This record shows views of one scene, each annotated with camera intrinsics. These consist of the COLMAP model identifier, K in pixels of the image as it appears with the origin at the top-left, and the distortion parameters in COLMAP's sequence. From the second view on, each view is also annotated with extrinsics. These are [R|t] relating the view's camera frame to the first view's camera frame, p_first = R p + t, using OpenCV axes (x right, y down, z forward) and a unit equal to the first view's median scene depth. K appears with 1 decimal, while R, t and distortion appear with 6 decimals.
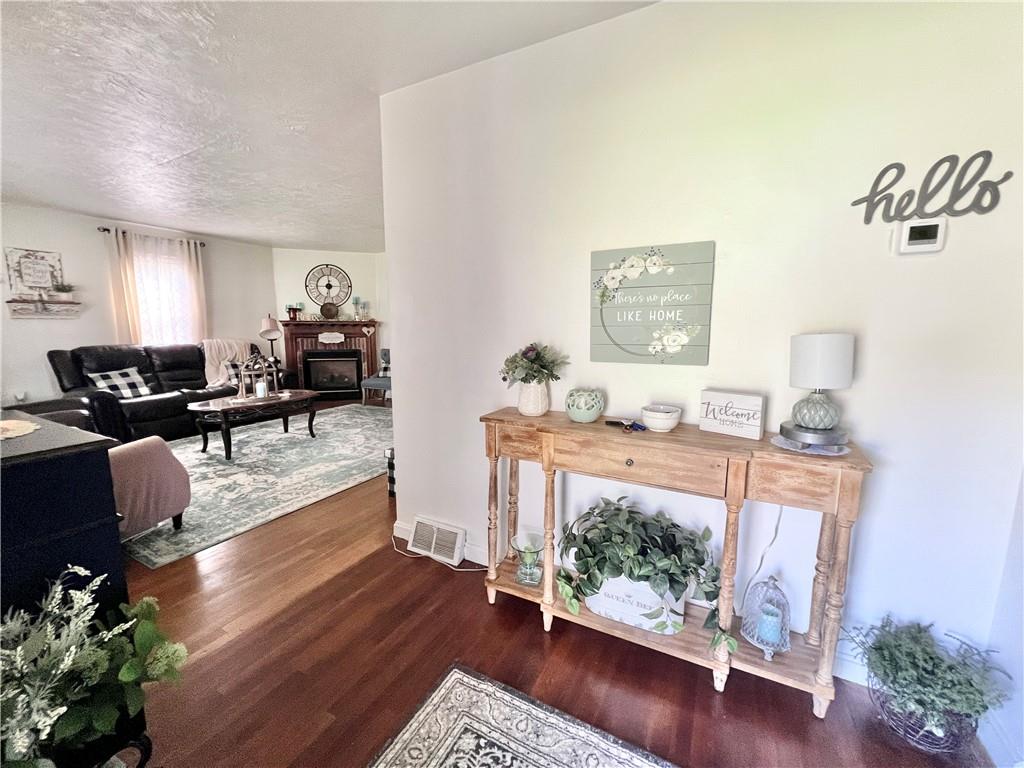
lens RADIAL K [[410.5, 0, 514.0], [0, 410.5, 386.4], [0, 0, 1]] dist [-0.003227, -0.000320]
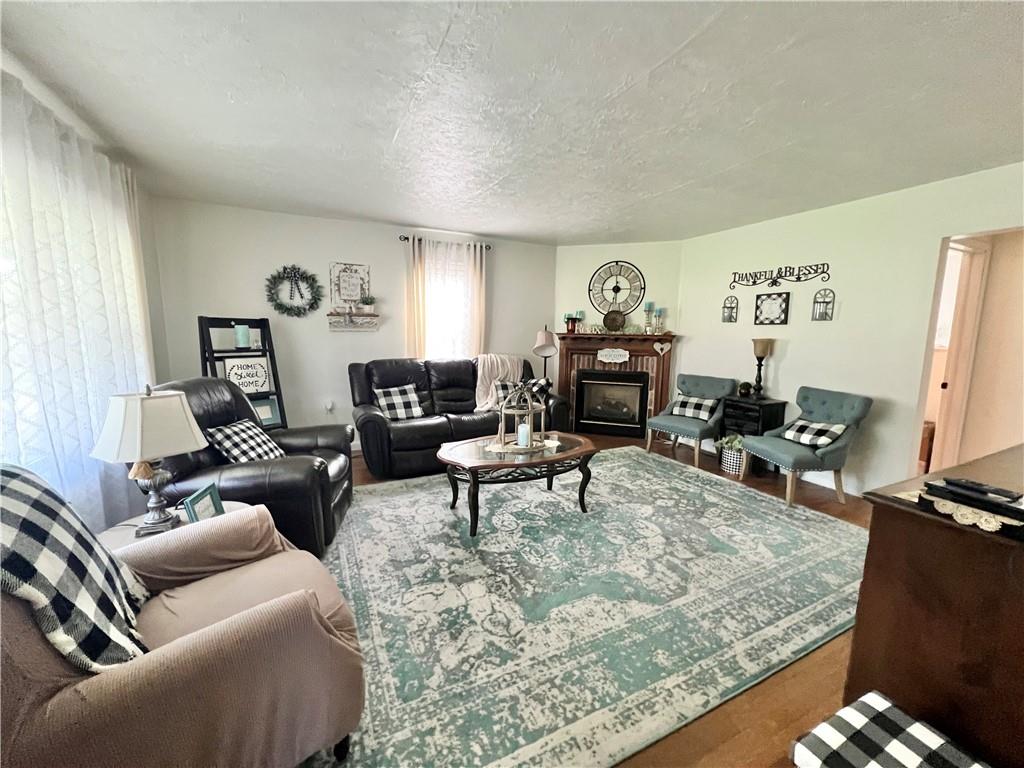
lens RADIAL K [[410.5, 0, 511.6], [0, 410.5, 386.1], [0, 0, 1]] dist [-0.003227, -0.000320]
pose [[0.813269, 0.085637, -0.575552, -0.209474], [-0.096172, 0.995290, 0.012198, -0.073020], [0.573886, 0.045432, 0.817674, 0.362808]]
